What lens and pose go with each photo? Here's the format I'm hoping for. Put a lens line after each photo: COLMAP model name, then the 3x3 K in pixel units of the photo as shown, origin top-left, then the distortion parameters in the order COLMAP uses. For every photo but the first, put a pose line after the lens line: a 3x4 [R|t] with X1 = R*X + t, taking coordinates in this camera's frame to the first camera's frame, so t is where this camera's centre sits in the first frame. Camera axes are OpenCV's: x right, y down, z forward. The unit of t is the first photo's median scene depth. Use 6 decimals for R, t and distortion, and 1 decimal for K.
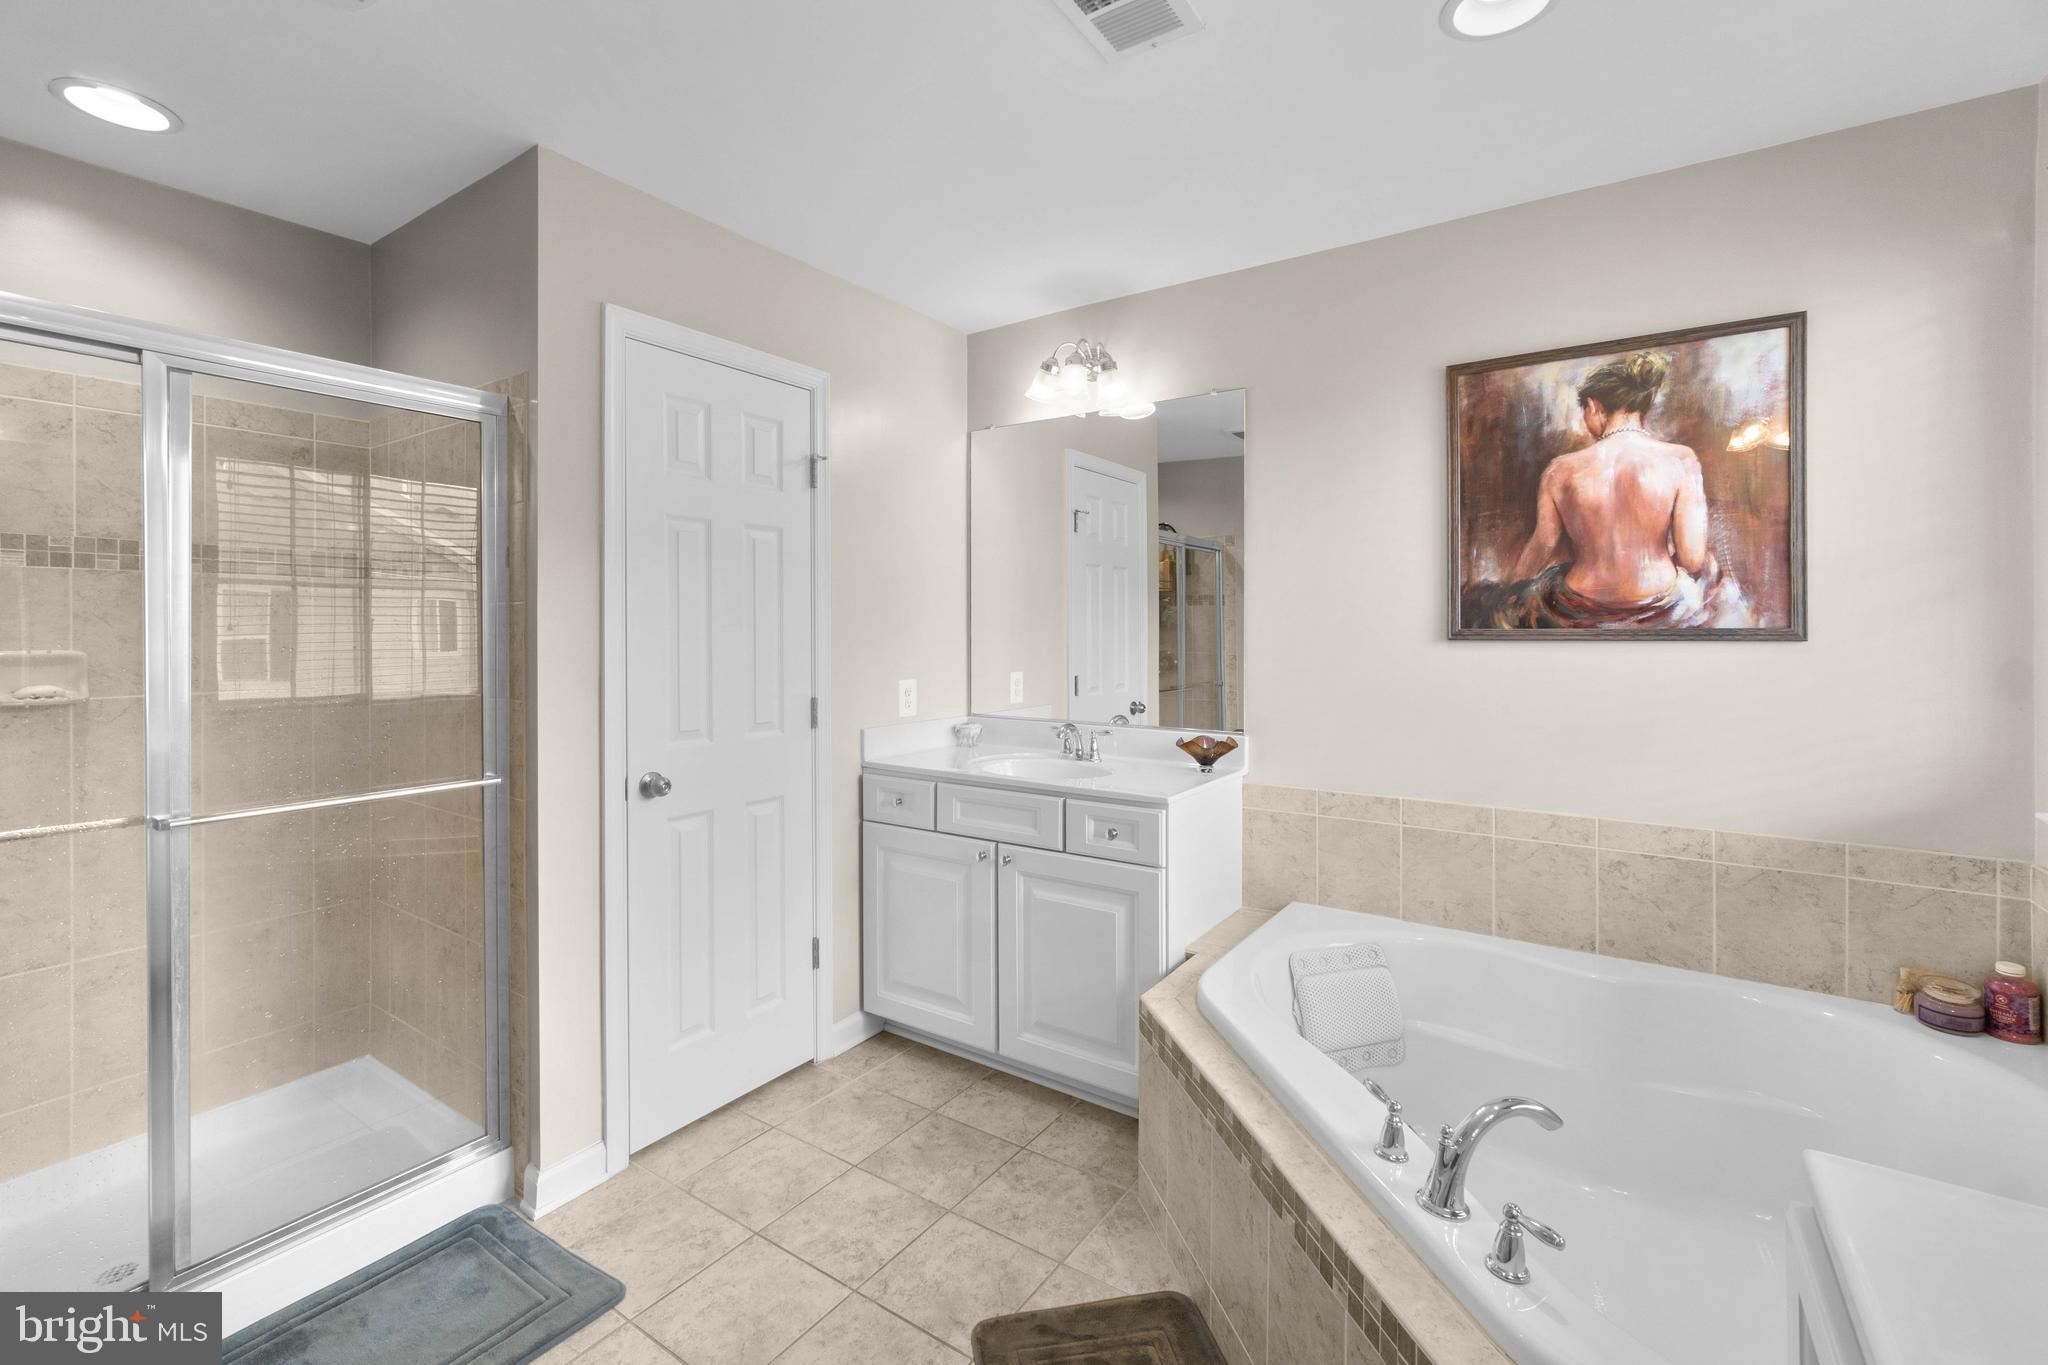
lens RADIAL K [[881.0, 0, 1052.0], [0, 881.0, 628.7], [0, 0, 1]] dist [-0.004219, 0.000721]
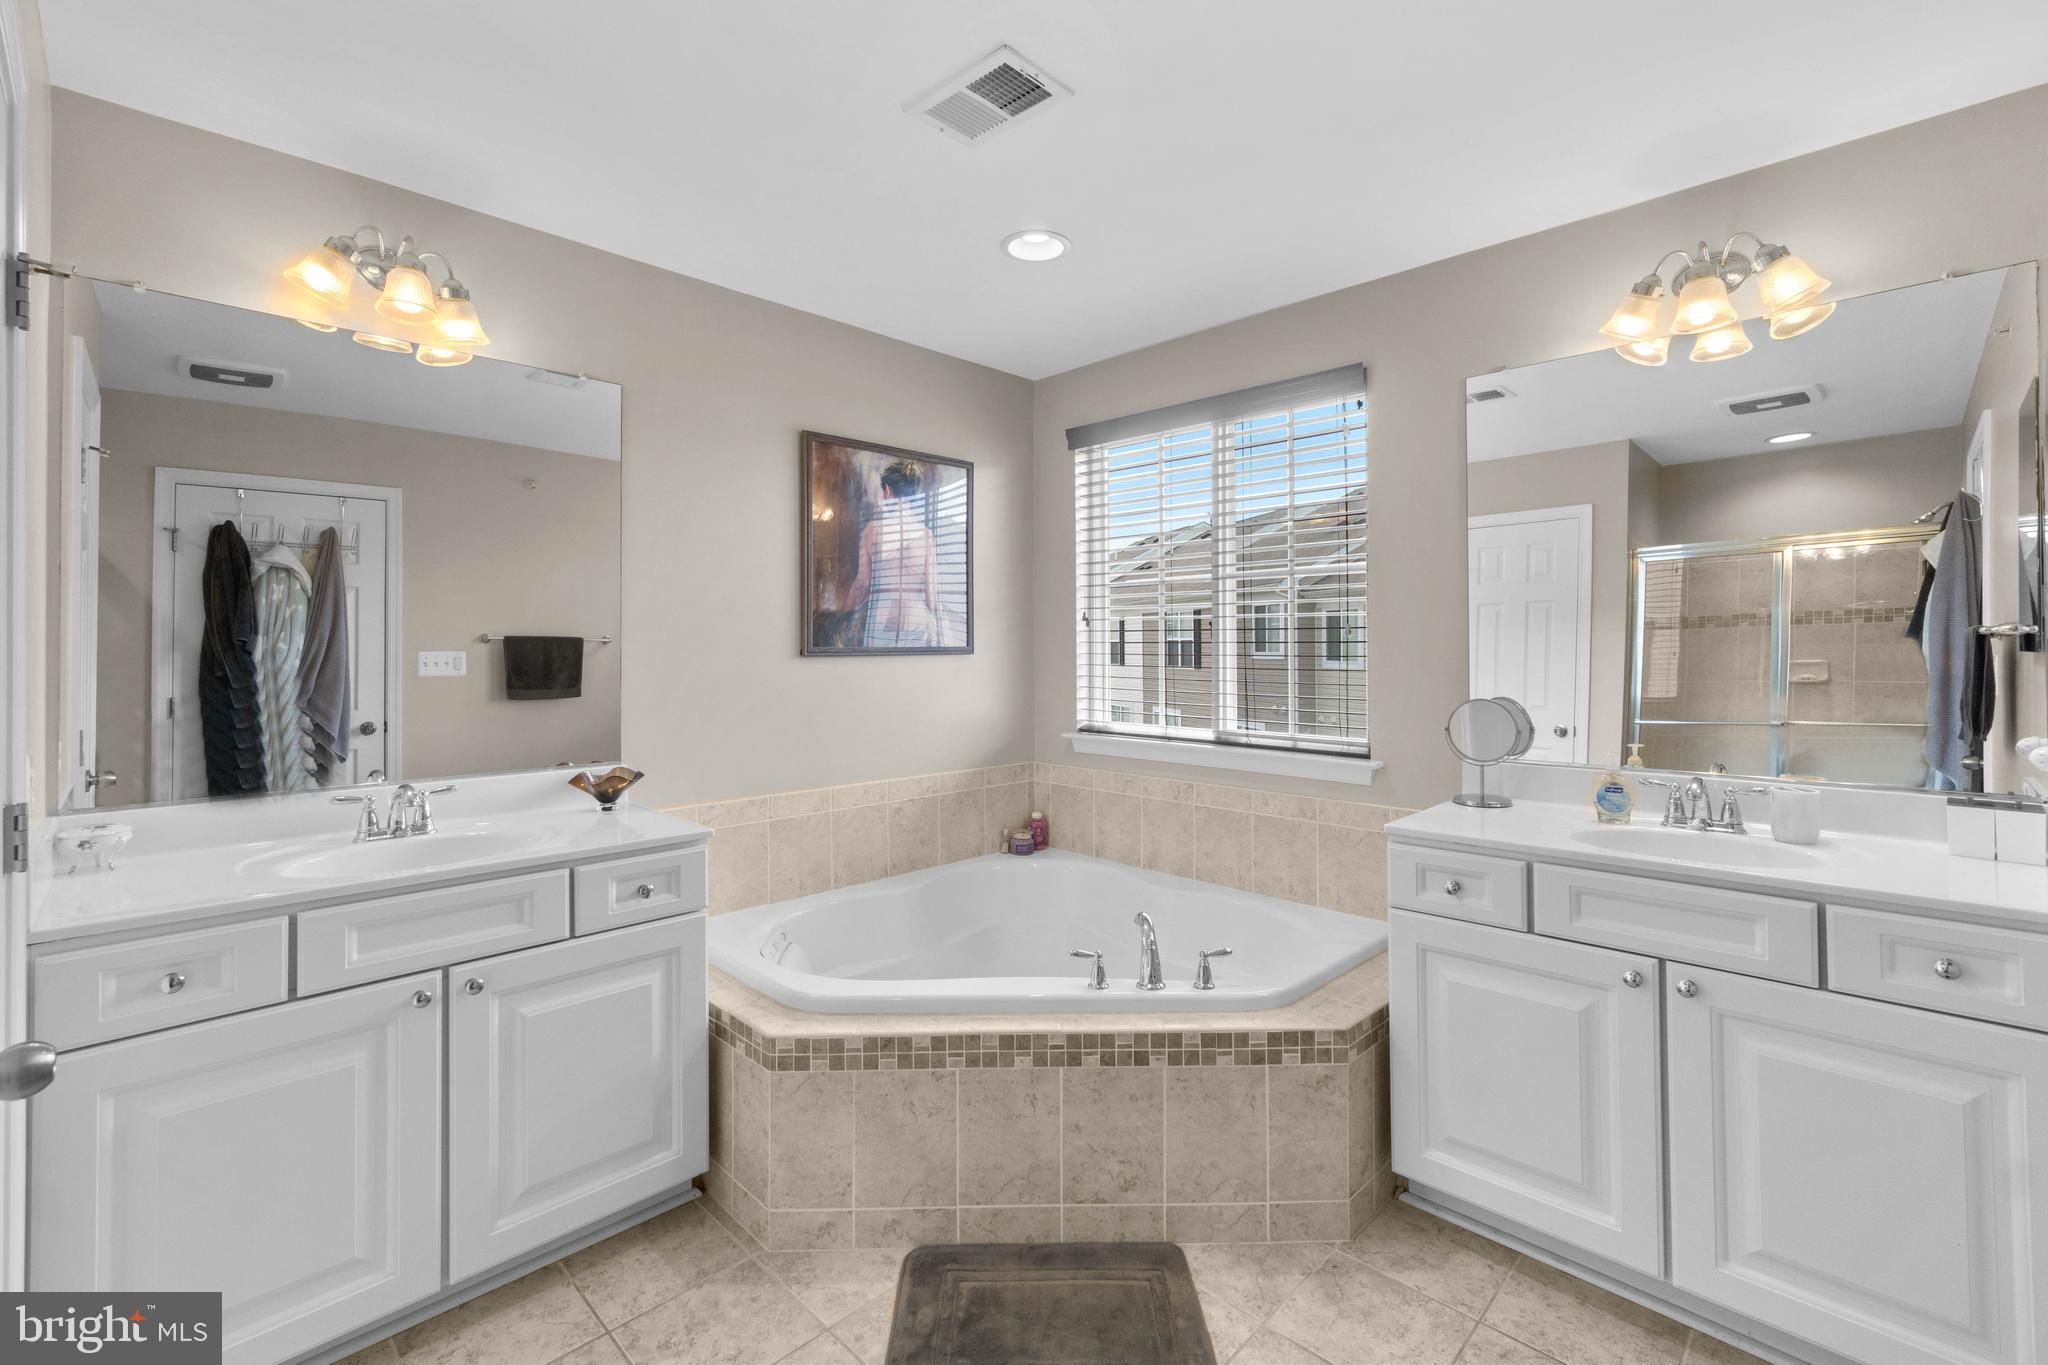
lens RADIAL K [[881.0, 0, 994.5], [0, 881.0, 636.5], [0, 0, 1]] dist [-0.004219, 0.000721]
pose [[0.217105, 0.013268, 0.976058, -0.690639], [0.003770, 0.999889, -0.014431, 0.003827], [-0.976141, 0.006813, 0.217031, 0.497128]]
